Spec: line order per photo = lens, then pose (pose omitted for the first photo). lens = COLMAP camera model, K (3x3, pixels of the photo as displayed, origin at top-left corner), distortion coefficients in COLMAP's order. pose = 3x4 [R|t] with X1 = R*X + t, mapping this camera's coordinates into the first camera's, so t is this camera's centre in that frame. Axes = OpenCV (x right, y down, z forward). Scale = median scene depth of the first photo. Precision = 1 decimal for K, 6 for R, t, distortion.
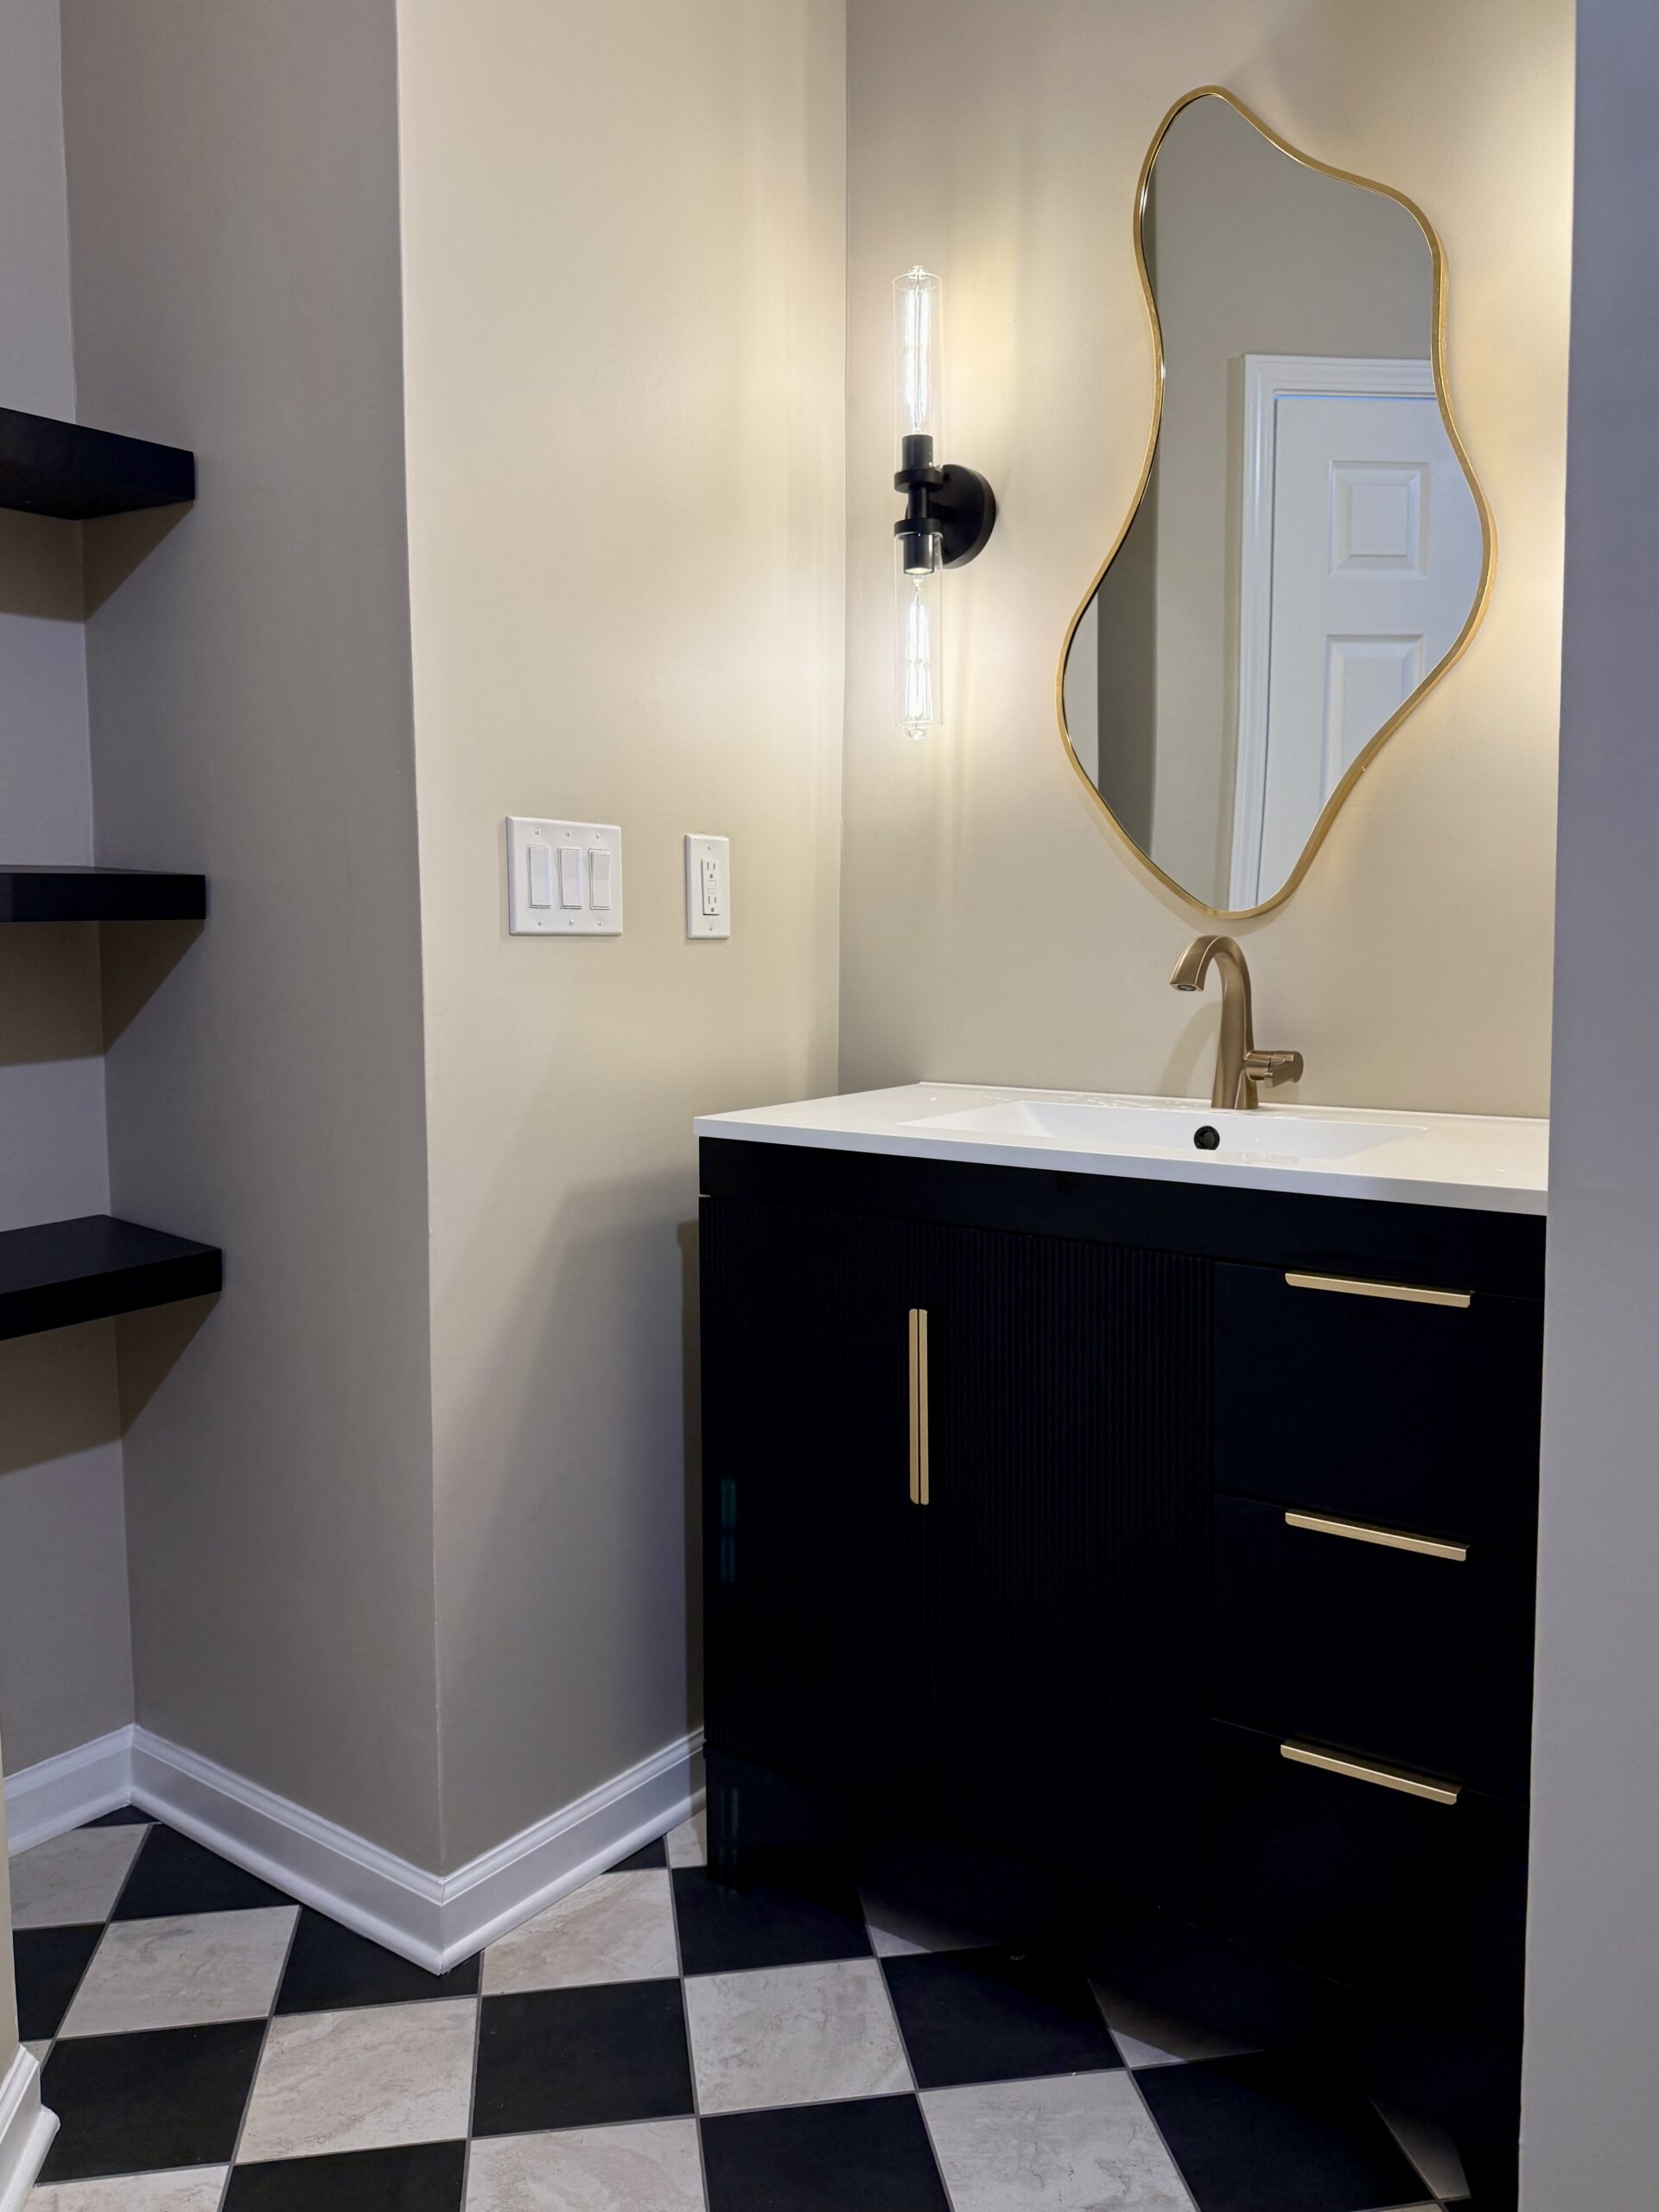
lens RADIAL K [[1639.3, 0, 839.0], [0, 1639.3, 1109.5], [0, 0, 1]] dist [0.073475, -0.113998]
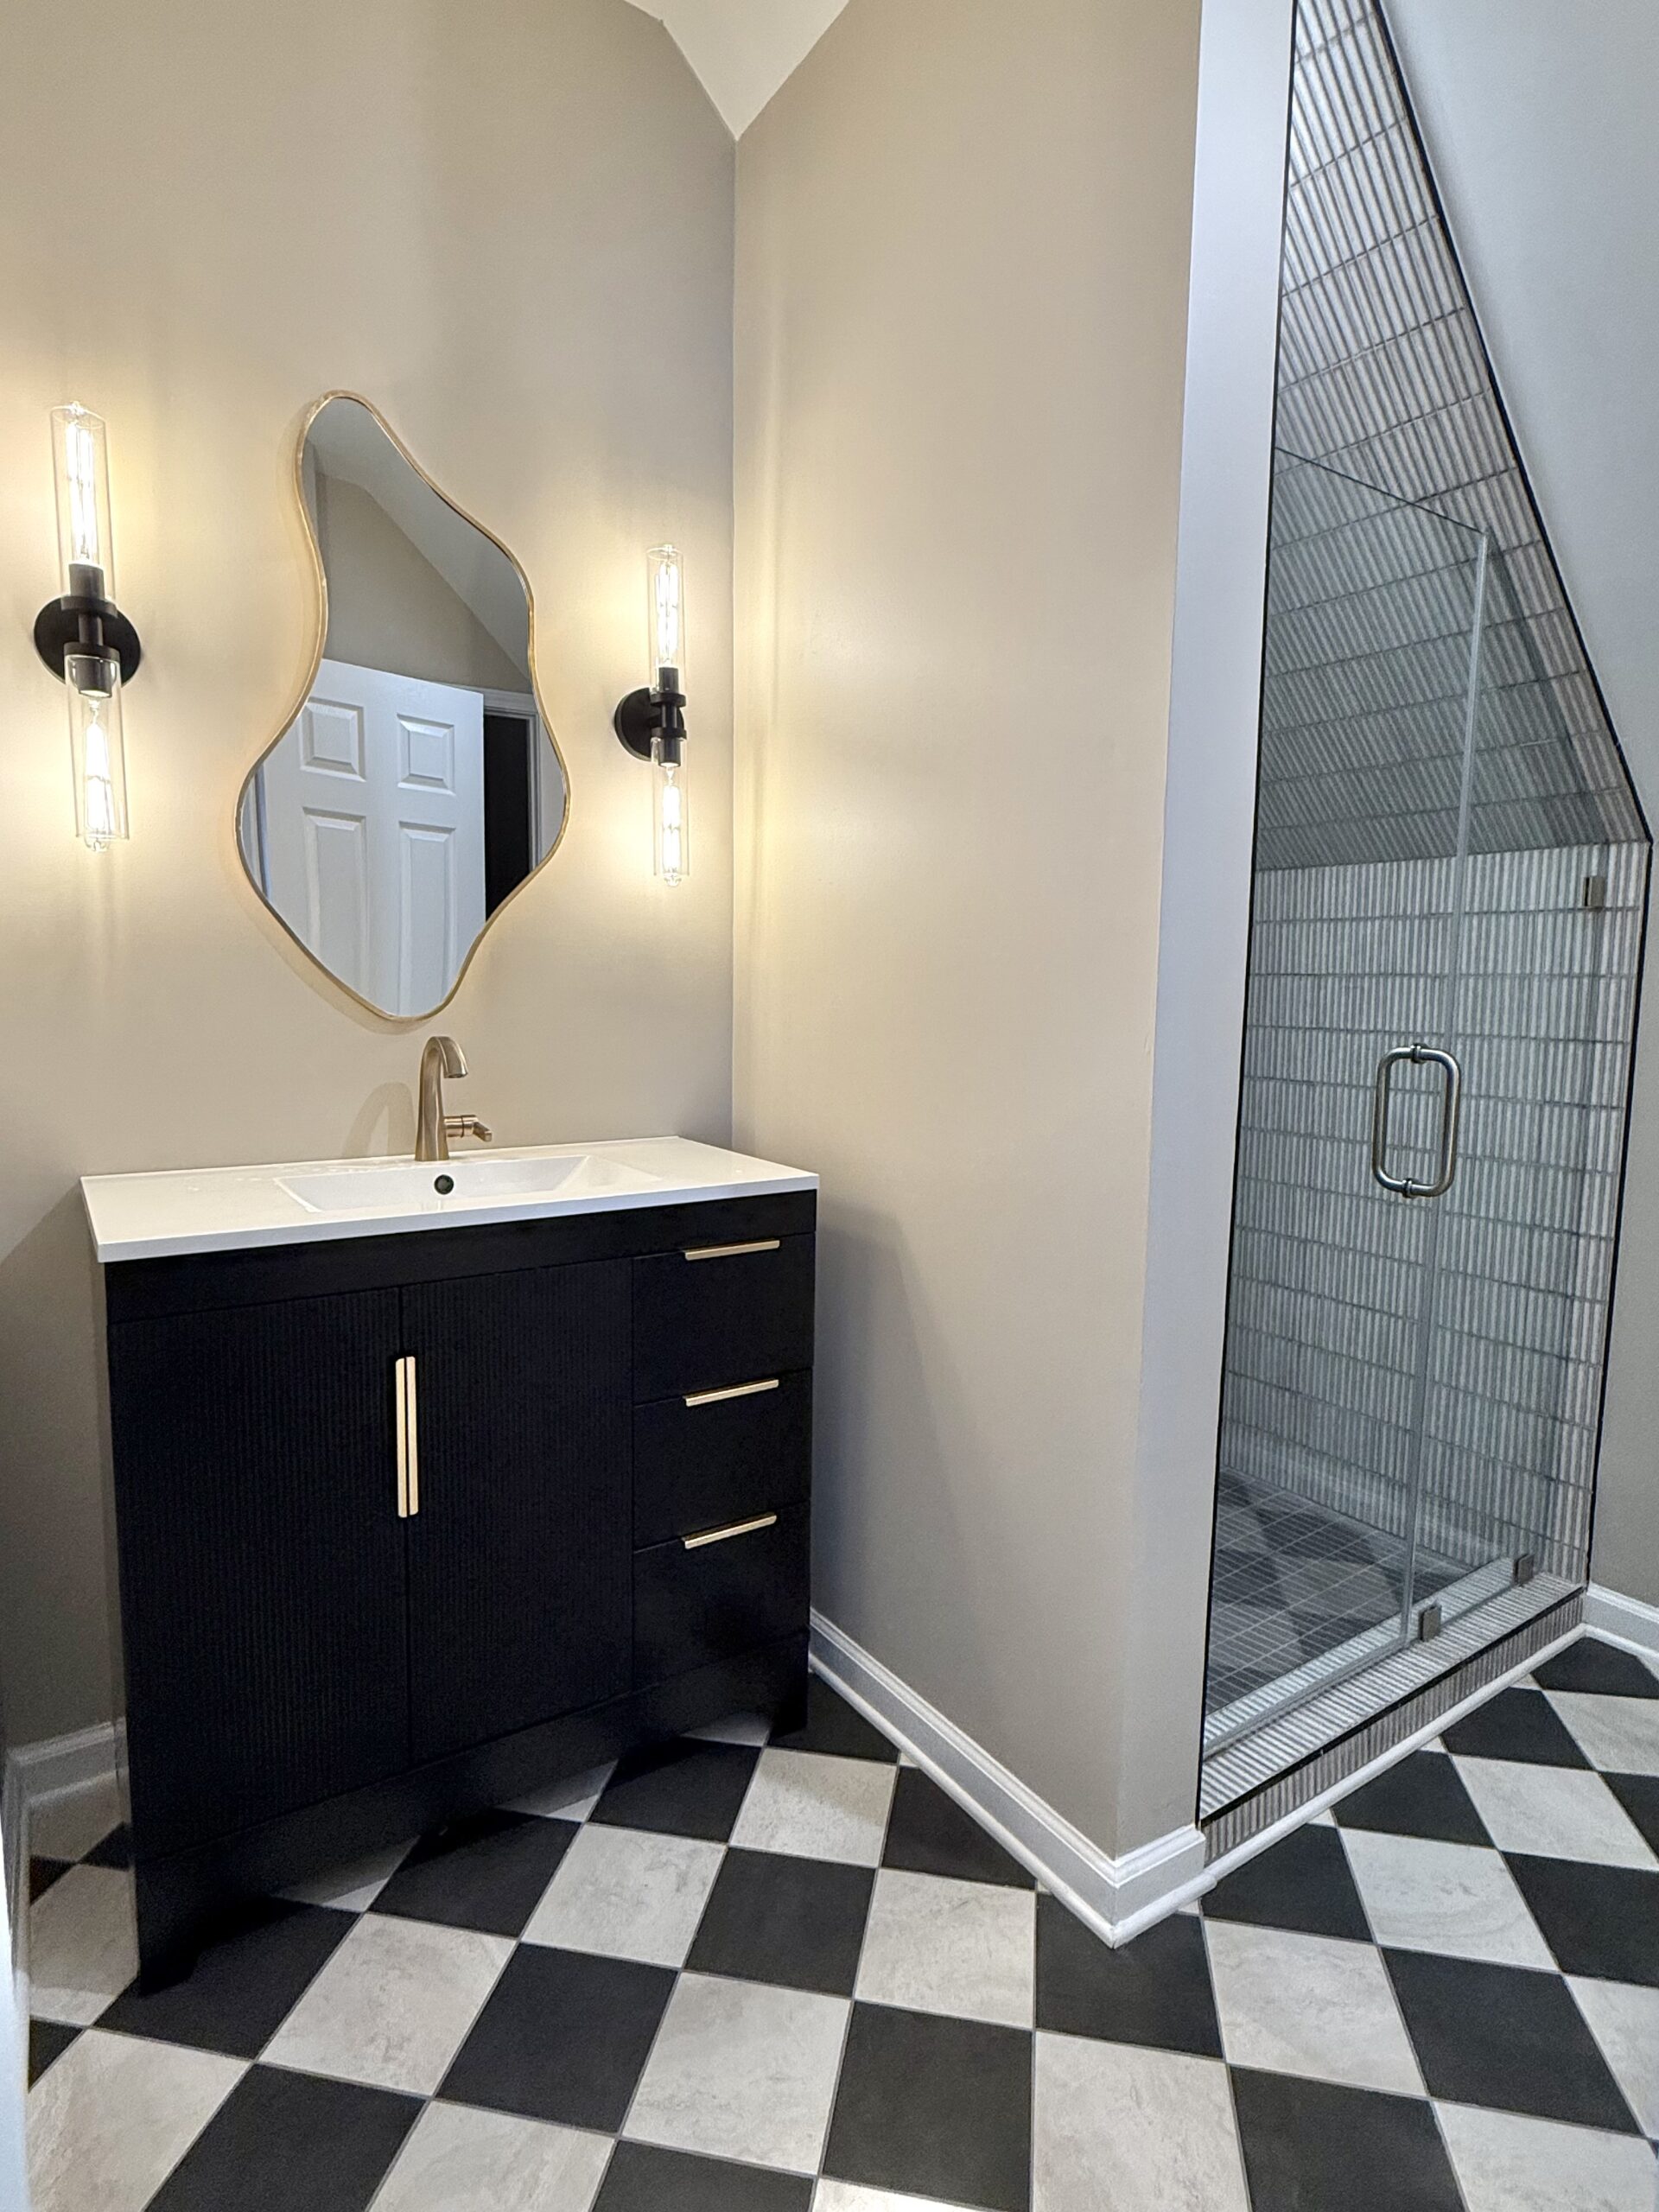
lens RADIAL K [[1141.7, 0, 816.7], [0, 1141.7, 1110.8], [0, 0, 1]] dist [-0.001581, -0.001775]
pose [[0.338682, -0.092396, 0.936353, -0.546044], [0.083866, 0.994170, 0.067766, -0.079709], [-0.937156, 0.055577, 0.344456, 0.366756]]
